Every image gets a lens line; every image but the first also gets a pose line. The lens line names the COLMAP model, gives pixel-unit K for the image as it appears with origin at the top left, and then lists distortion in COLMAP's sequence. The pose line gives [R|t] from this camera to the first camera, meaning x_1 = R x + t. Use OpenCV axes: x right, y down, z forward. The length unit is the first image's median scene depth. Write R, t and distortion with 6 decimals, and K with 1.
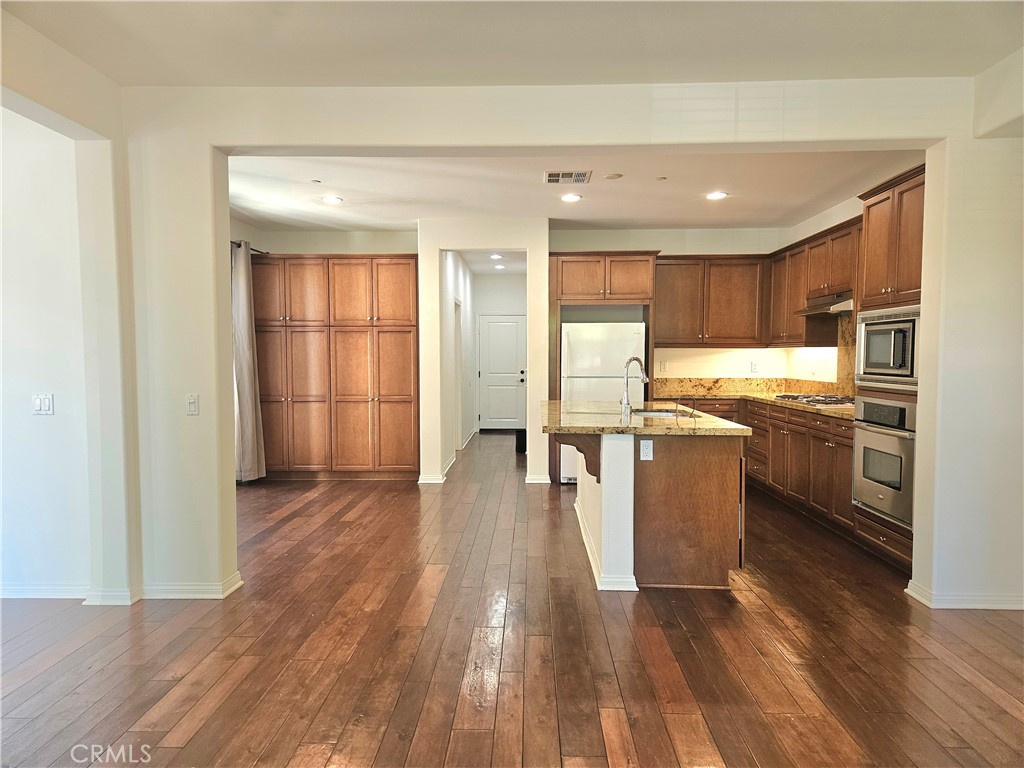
lens RADIAL K [[682.5, 0, 508.6], [0, 682.5, 392.3], [0, 0, 1]] dist [0.072253, -0.002058]
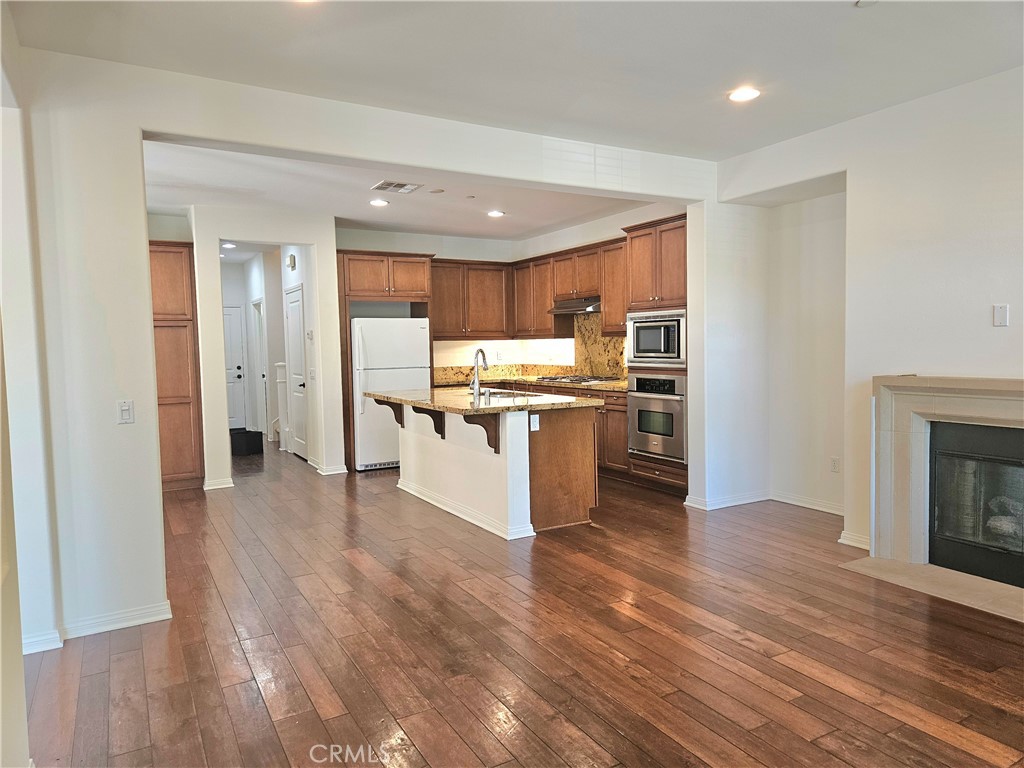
lens RADIAL K [[689.1, 0, 512.0], [0, 689.1, 384.0], [0, 0, 1]] dist [0.074028, -0.001717]
pose [[0.845503, -0.049422, 0.531679, -0.313661], [0.049455, 0.998676, 0.014186, -0.003846], [-0.531676, 0.014299, 0.846827, -0.029246]]
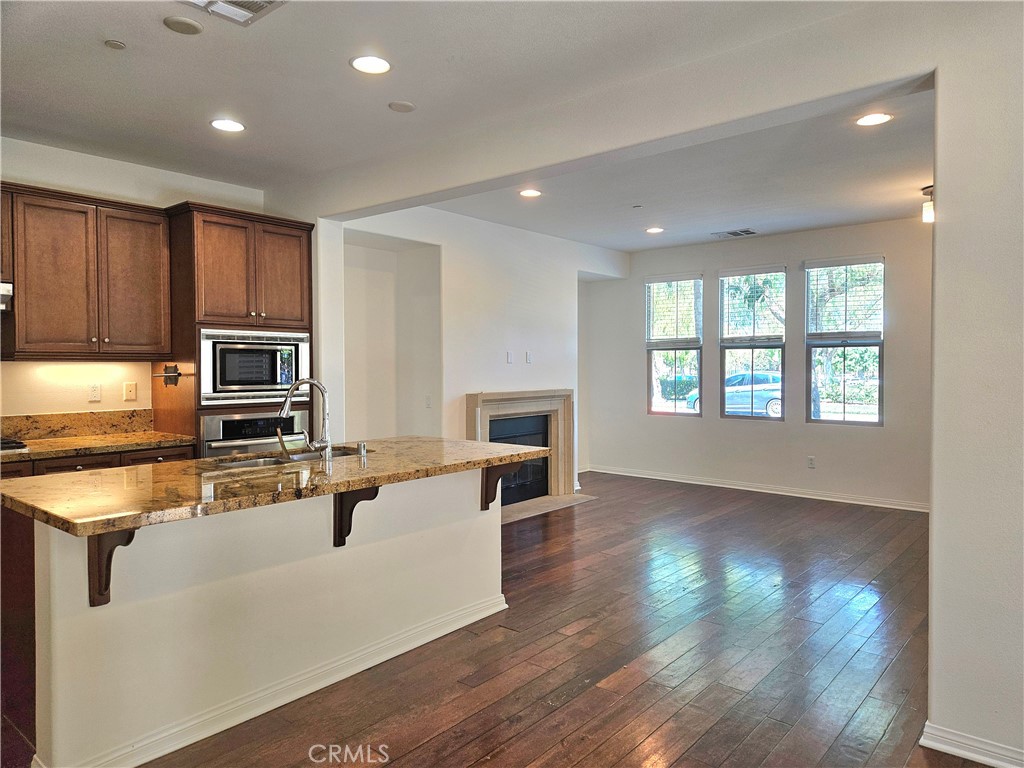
lens RADIAL K [[689.1, 0, 512.0], [0, 689.1, 384.0], [0, 0, 1]] dist [0.074028, -0.001717]
pose [[-0.786373, -0.013657, 0.617602, -0.307126], [0.038152, 0.996773, 0.070619, -0.066290], [-0.616573, 0.079096, -0.783314, 1.092654]]
